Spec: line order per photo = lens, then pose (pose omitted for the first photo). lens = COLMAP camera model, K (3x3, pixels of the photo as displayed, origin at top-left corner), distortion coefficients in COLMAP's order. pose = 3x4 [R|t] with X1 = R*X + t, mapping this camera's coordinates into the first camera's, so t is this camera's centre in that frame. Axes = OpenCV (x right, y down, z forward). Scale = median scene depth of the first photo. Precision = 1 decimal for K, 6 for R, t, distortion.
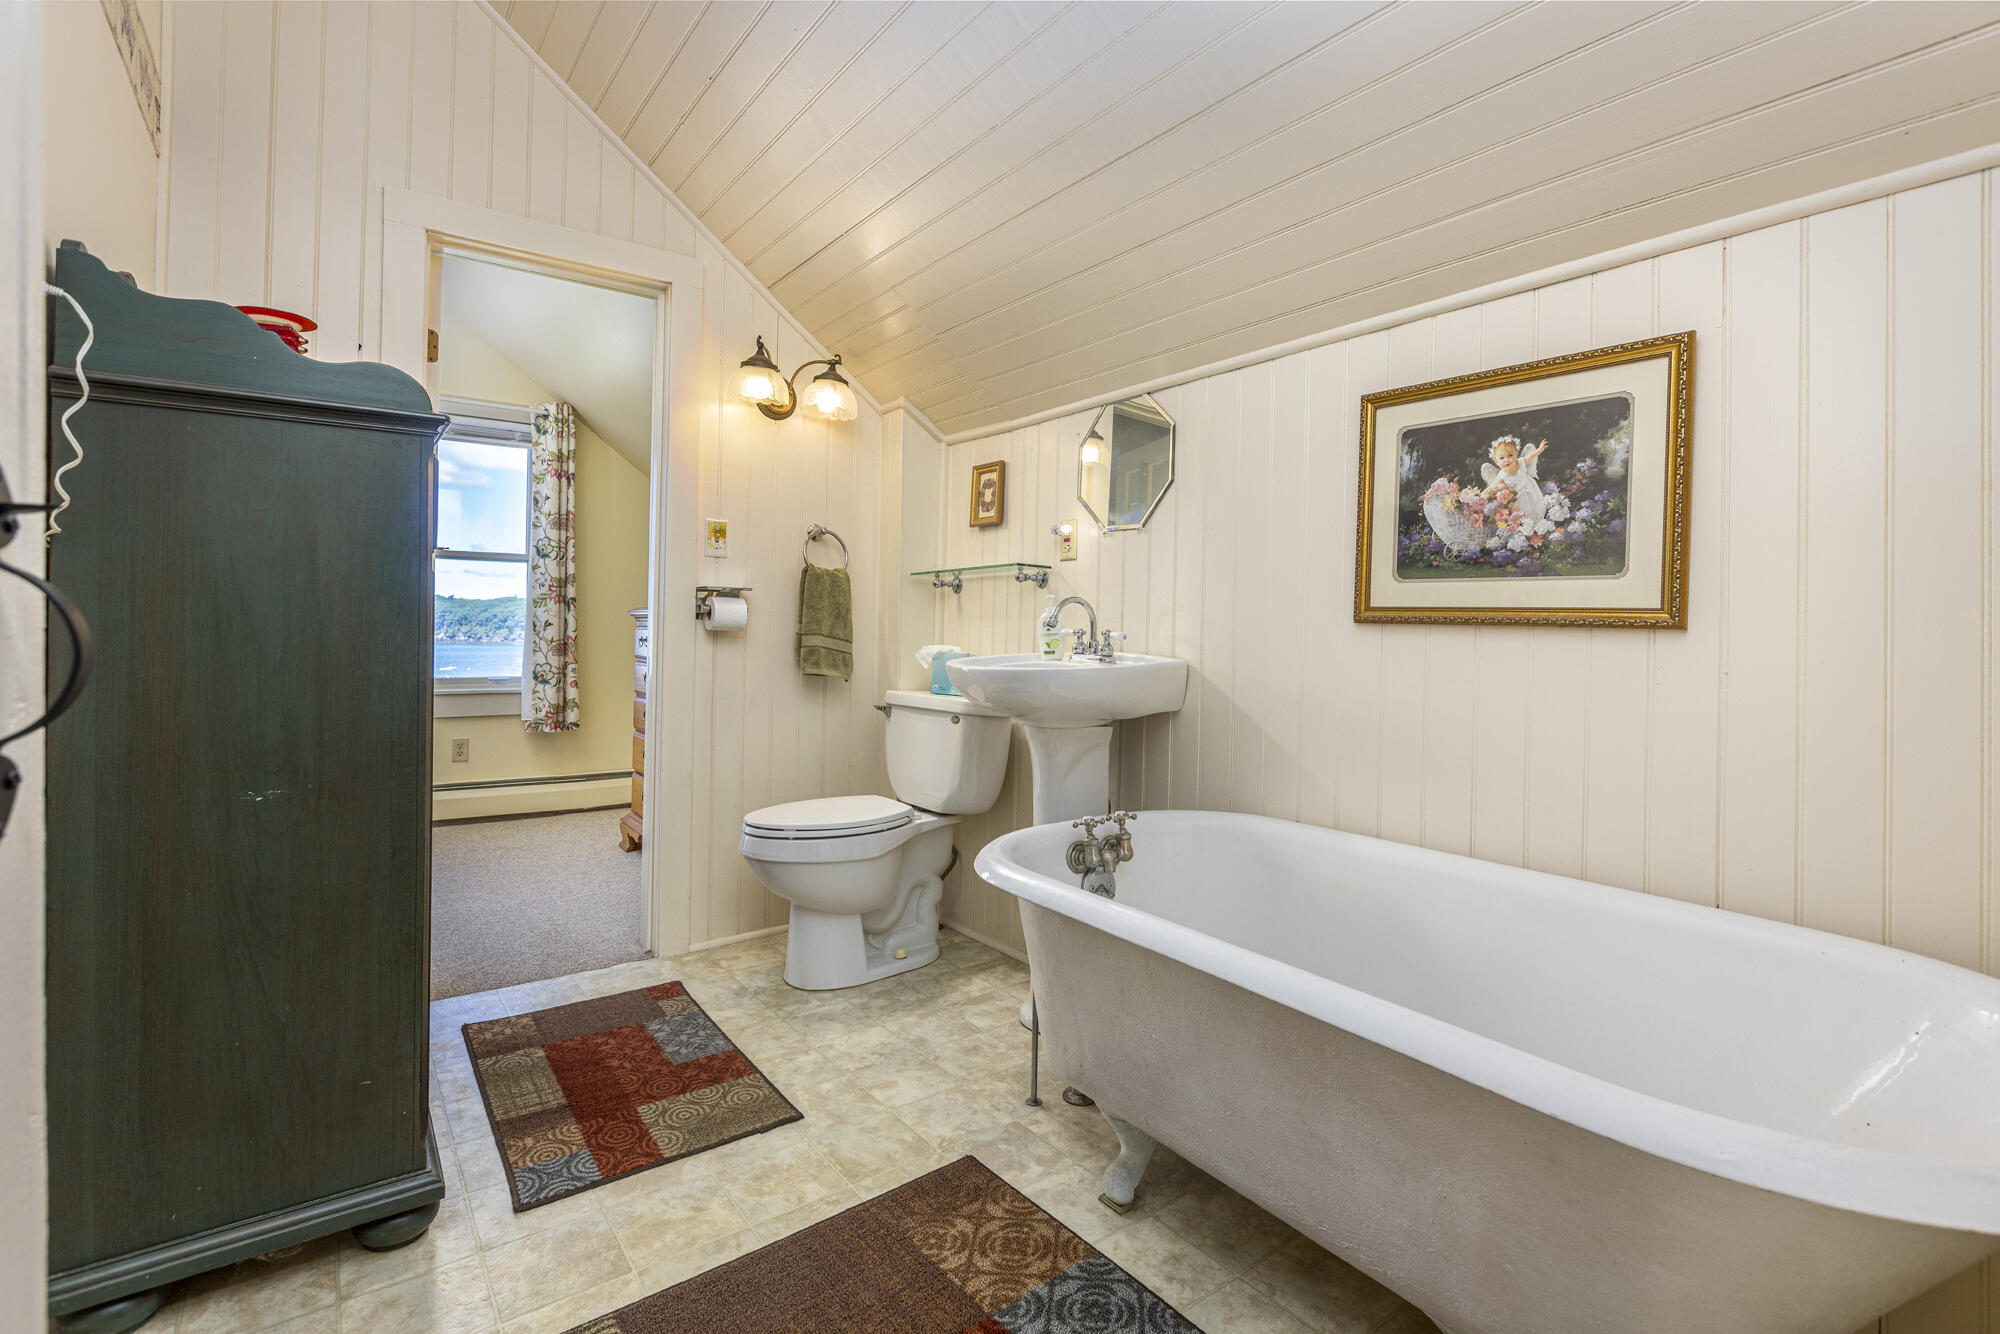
lens RADIAL K [[917.9, 0, 989.9], [0, 917.9, 634.0], [0, 0, 1]] dist [0.000478, -0.000088]
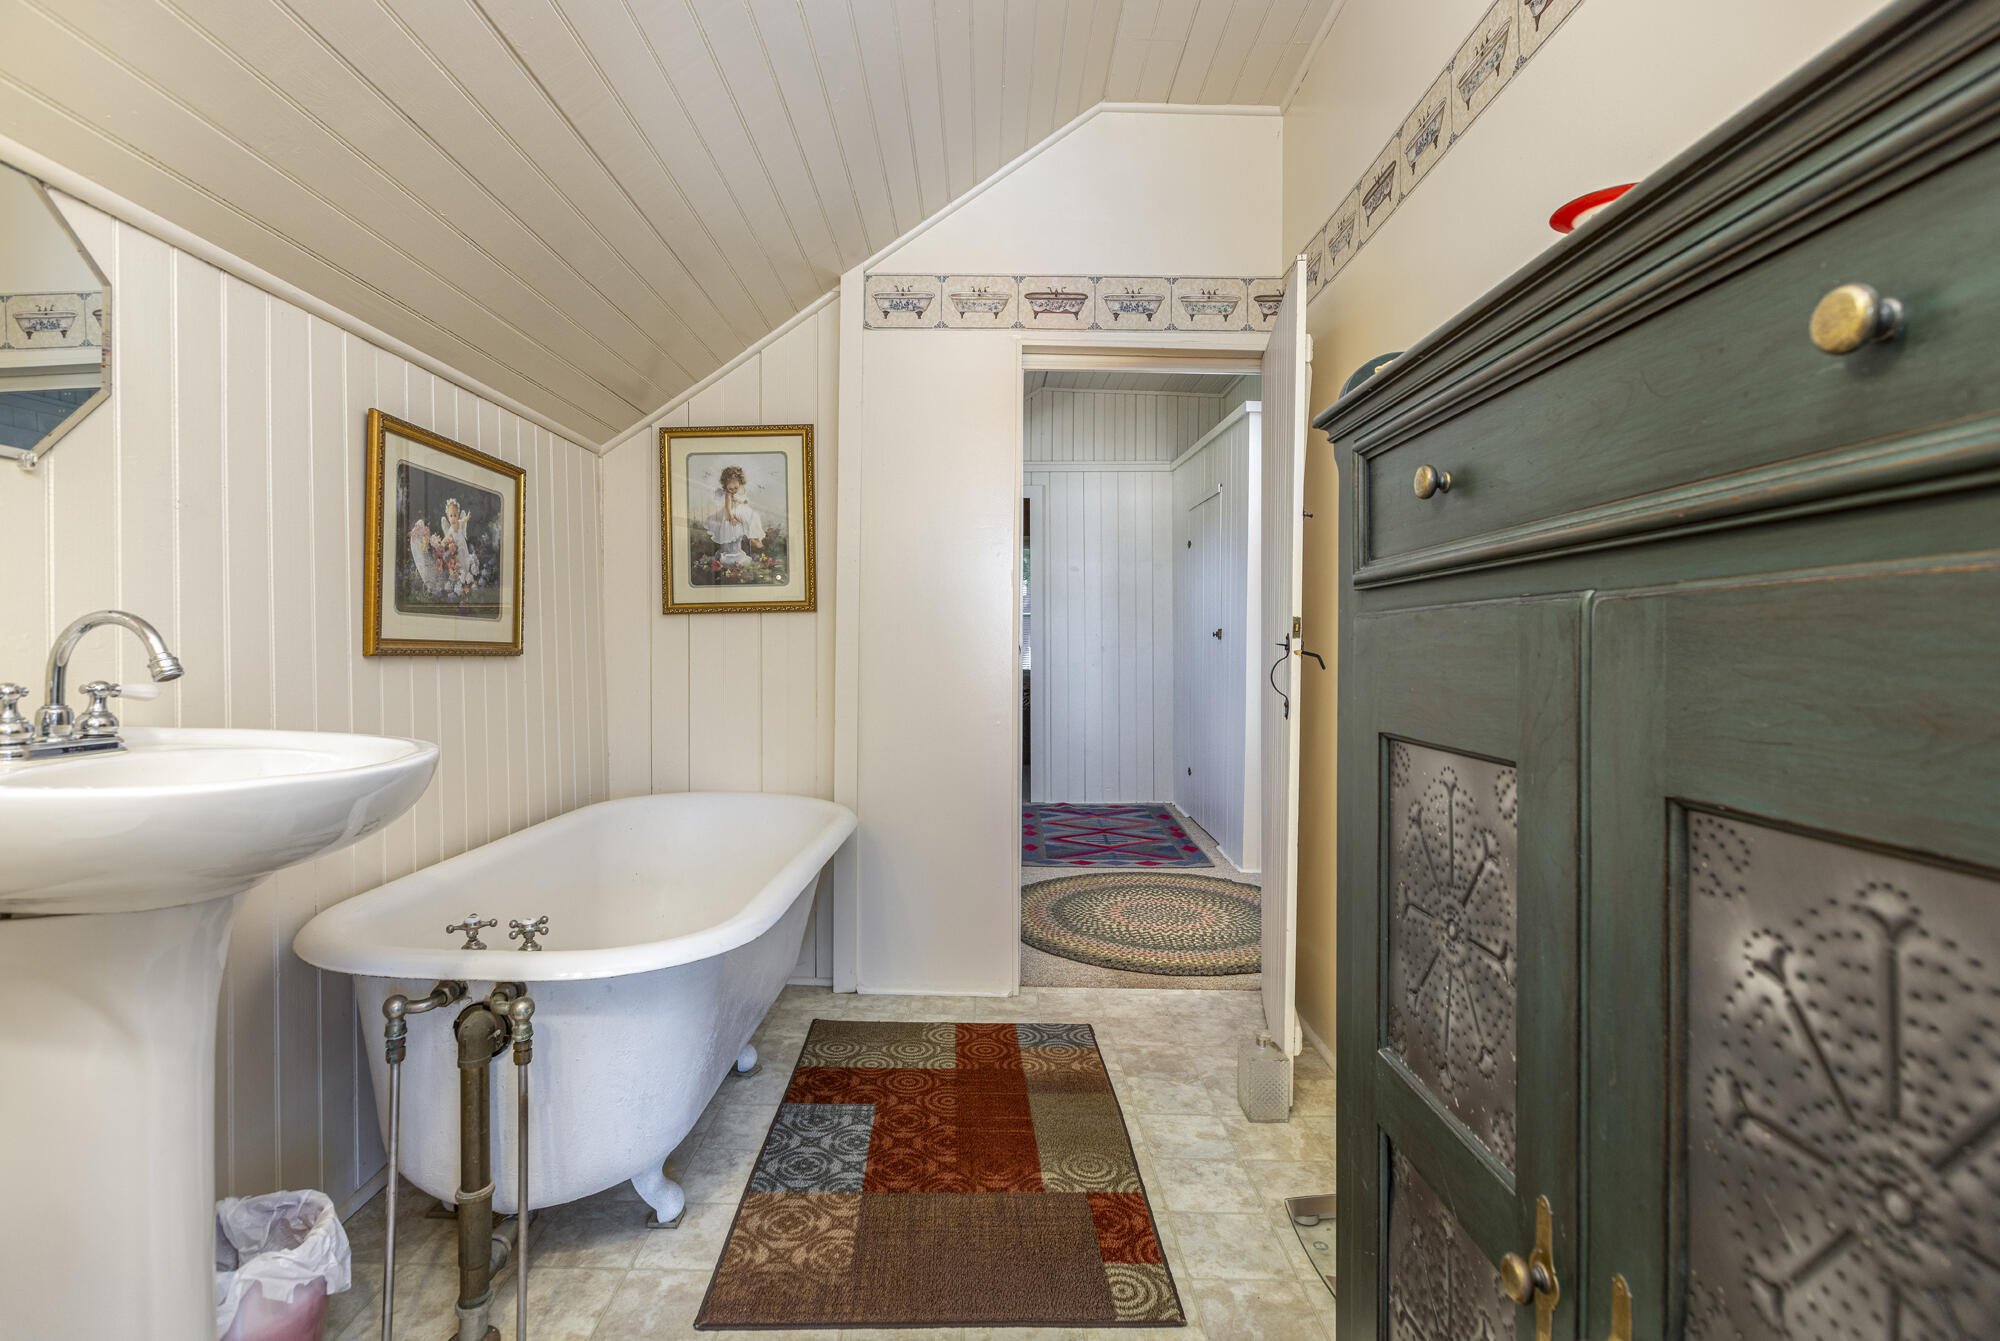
lens RADIAL K [[1029.2, 0, 1000.5], [0, 1029.2, 659.1], [0, 0, 1]] dist [0.000011, -0.000029]
pose [[-0.819523, -0.026481, 0.572434, -0.788605], [-0.010891, 0.999471, 0.030644, -0.053415], [-0.572943, 0.018879, -0.819378, 1.667141]]
